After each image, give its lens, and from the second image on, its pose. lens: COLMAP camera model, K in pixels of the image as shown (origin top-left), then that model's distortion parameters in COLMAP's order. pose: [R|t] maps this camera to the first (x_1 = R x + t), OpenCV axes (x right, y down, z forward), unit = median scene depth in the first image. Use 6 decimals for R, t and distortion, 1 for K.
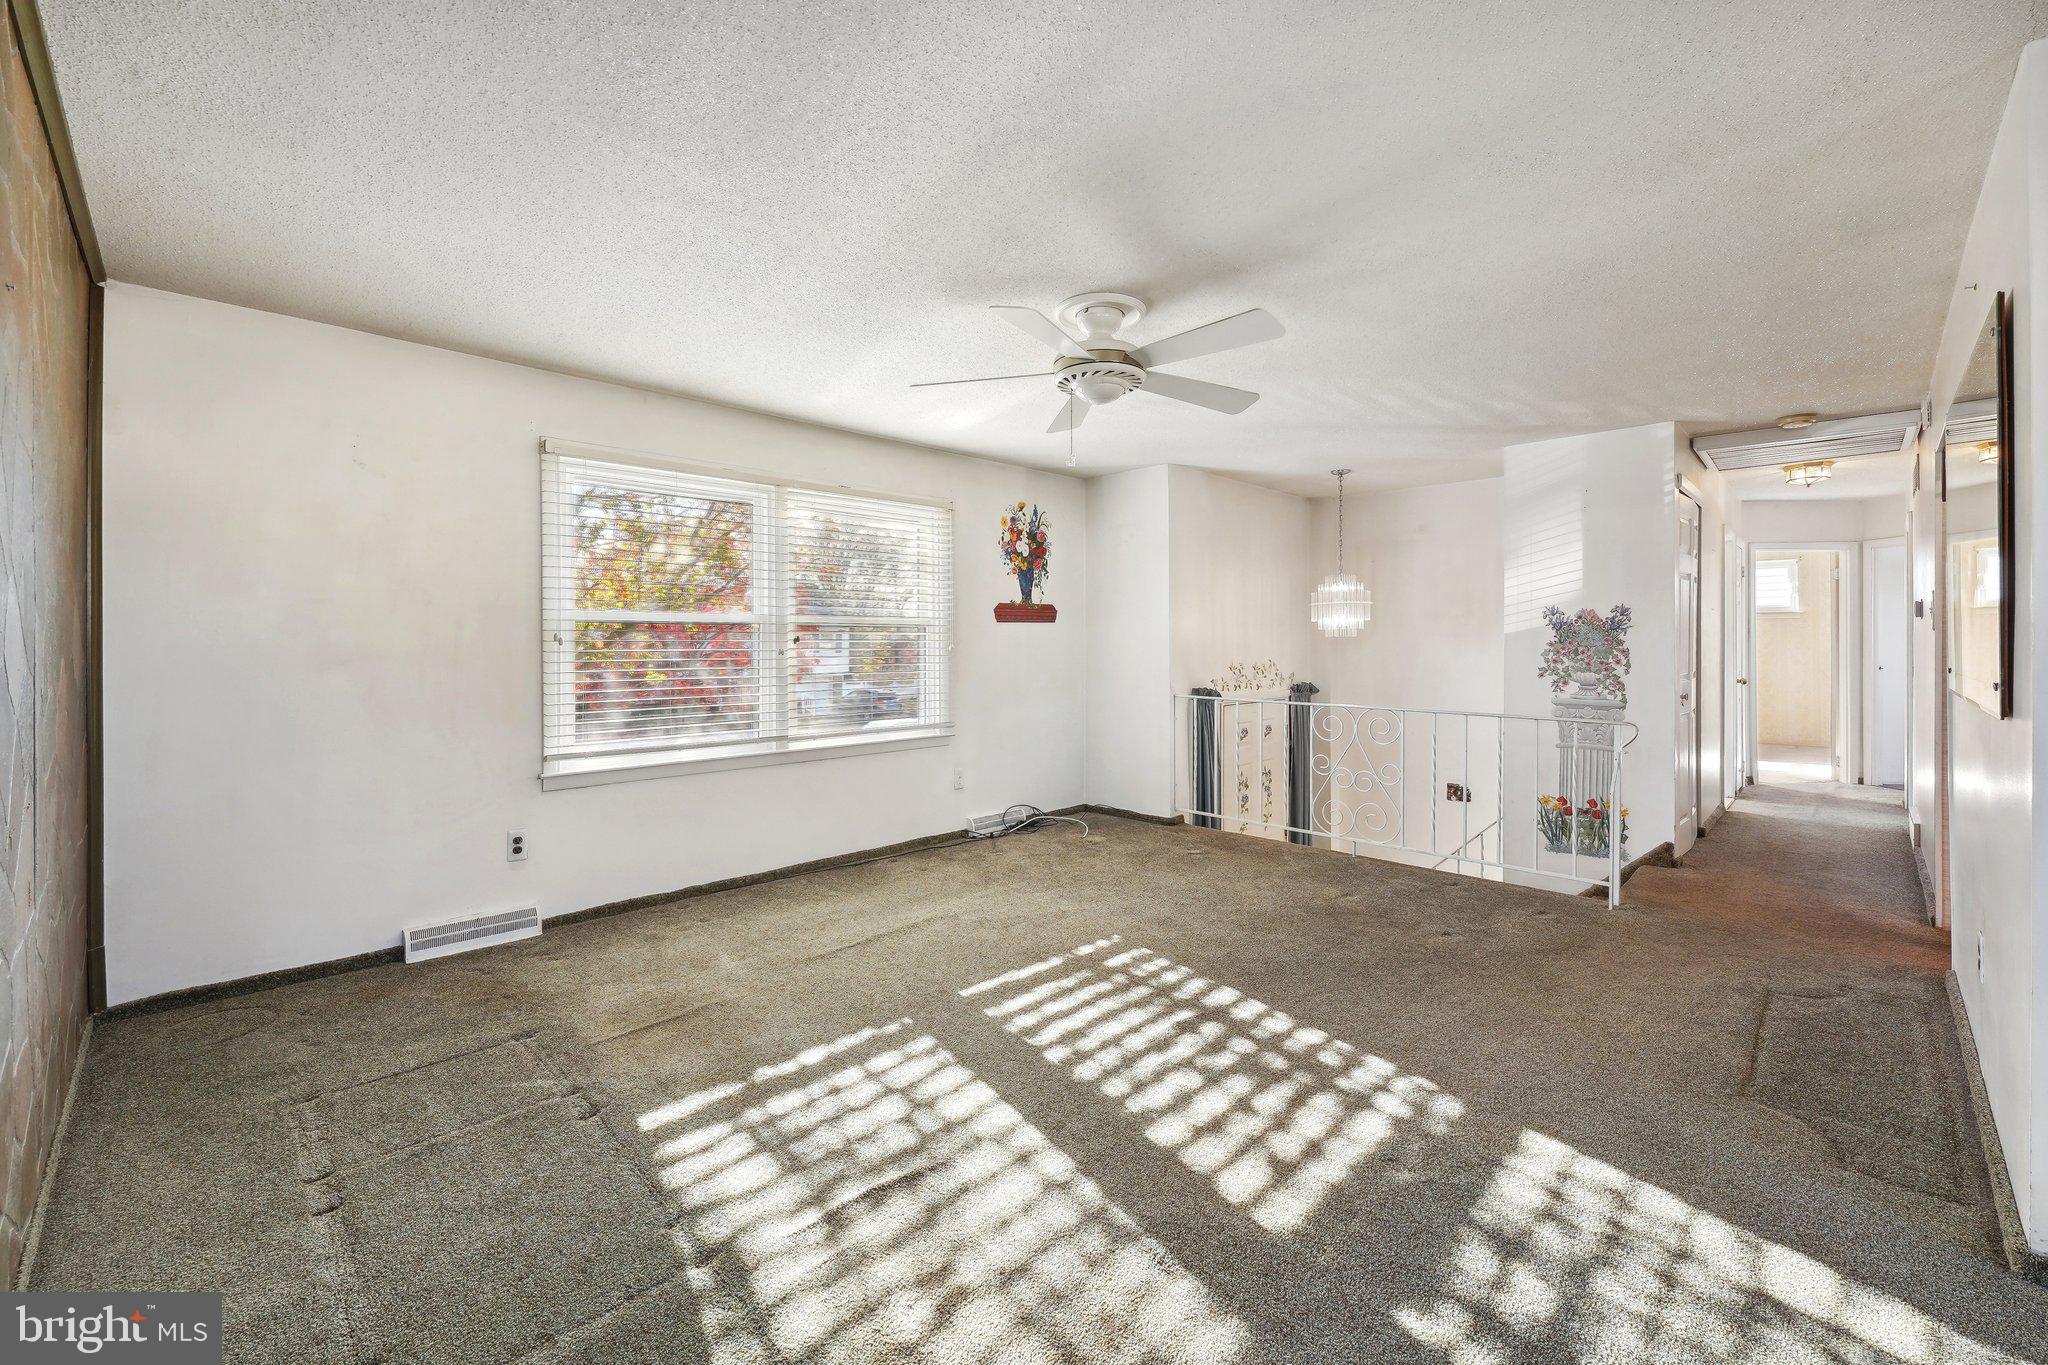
lens RADIAL K [[840.7, 0, 1014.1], [0, 840.7, 638.4], [0, 0, 1]] dist [-0.000327, 0.000441]
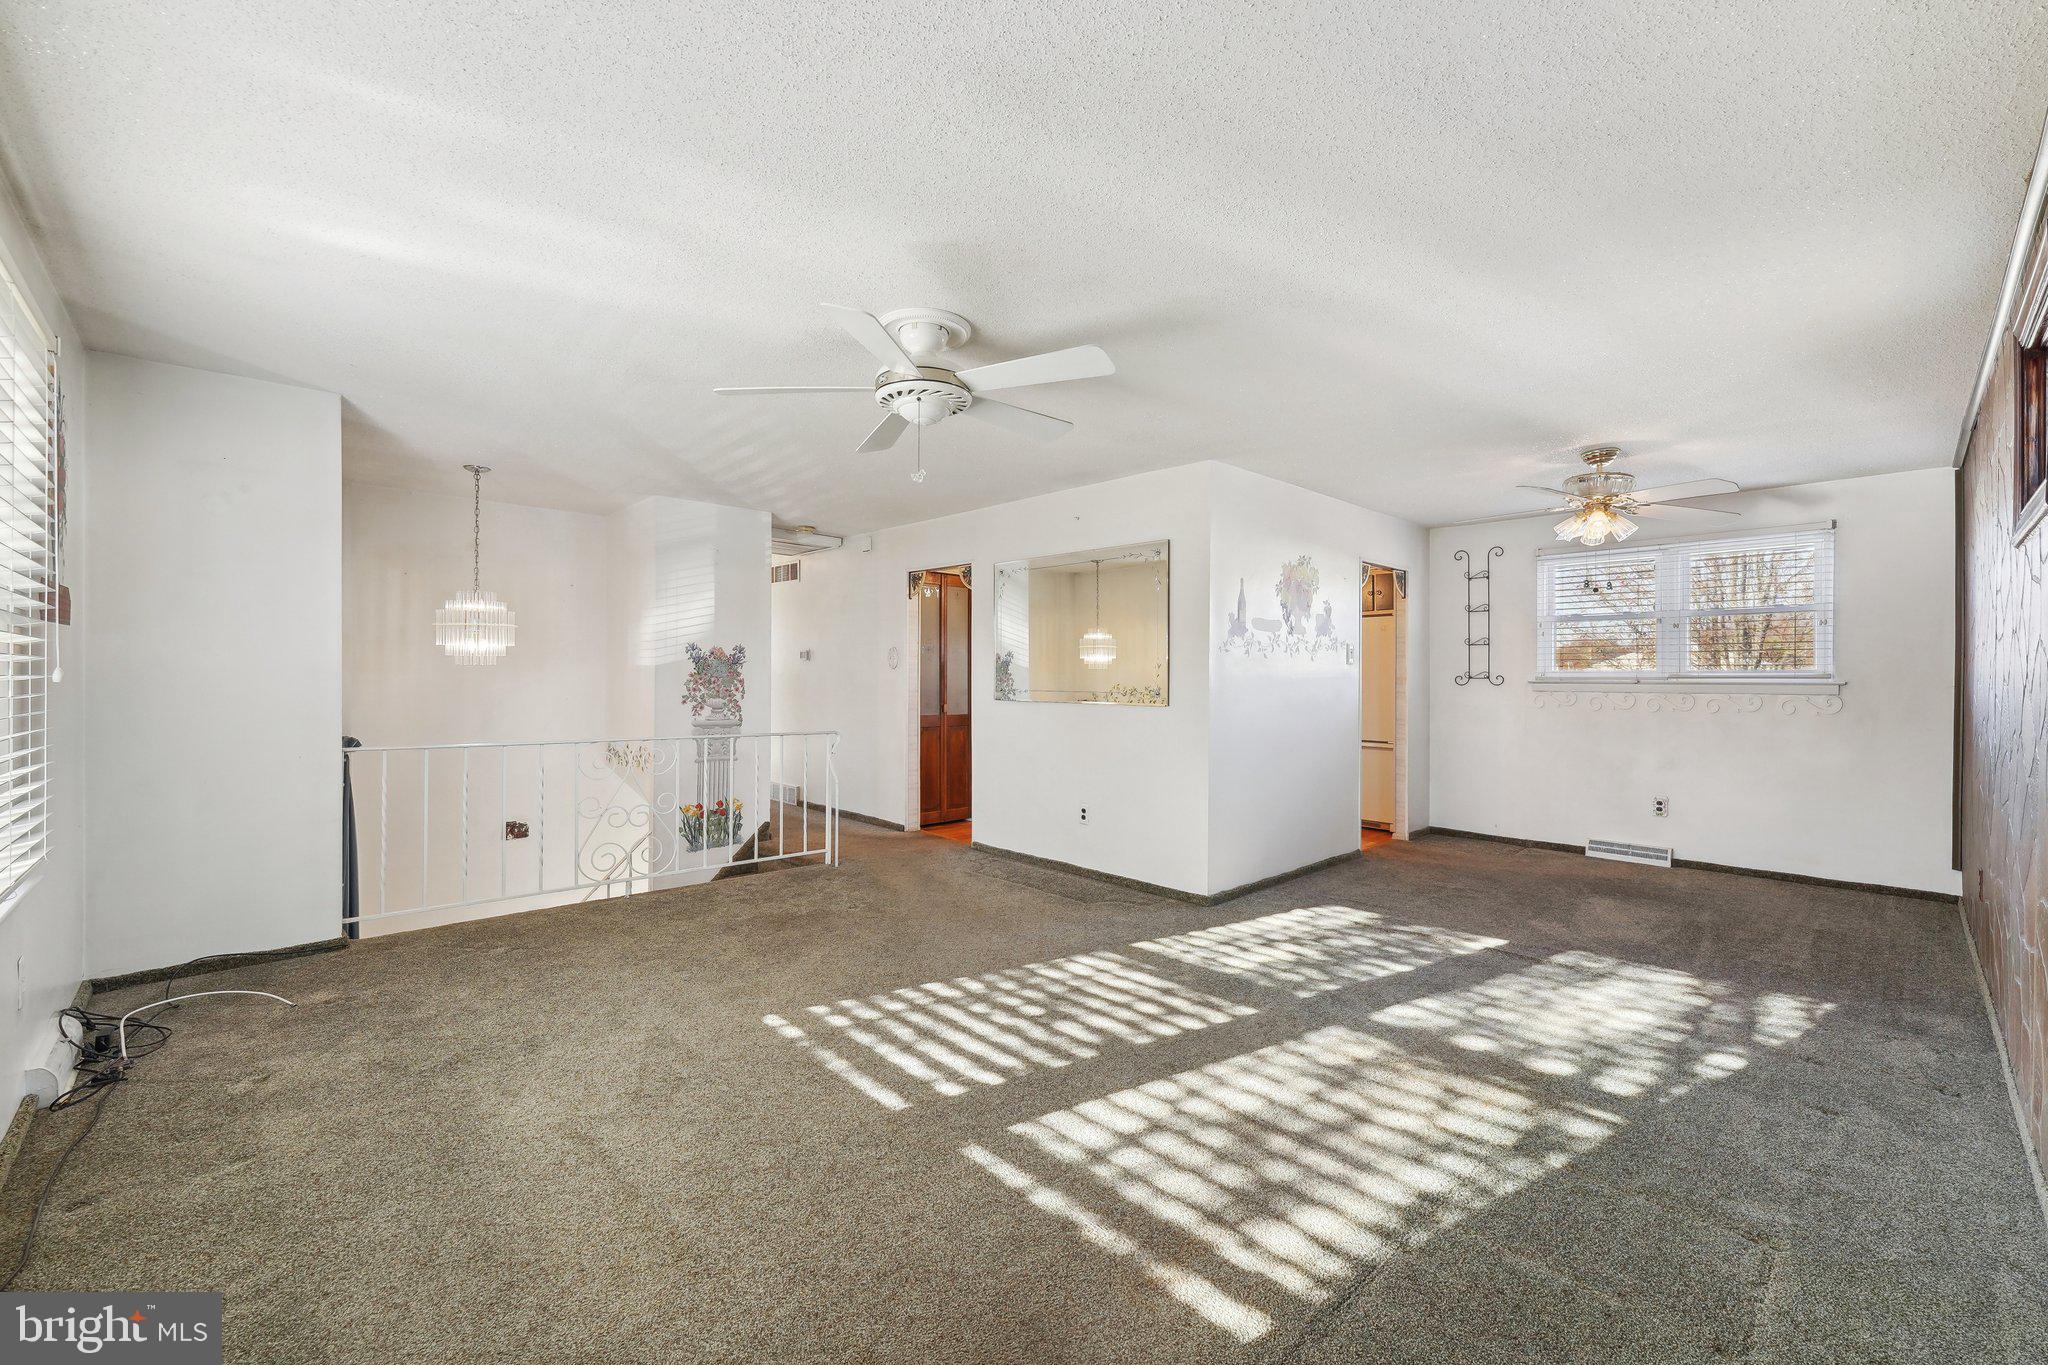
lens RADIAL K [[826.5, 0, 1017.1], [0, 826.5, 681.9], [0, 0, 1]] dist [0.000381, -0.000206]
pose [[0.024216, -0.001591, 0.999705, -0.519069], [-0.012118, 0.999925, 0.001885, 0.008876], [-0.999633, -0.012160, 0.024195, 0.536561]]
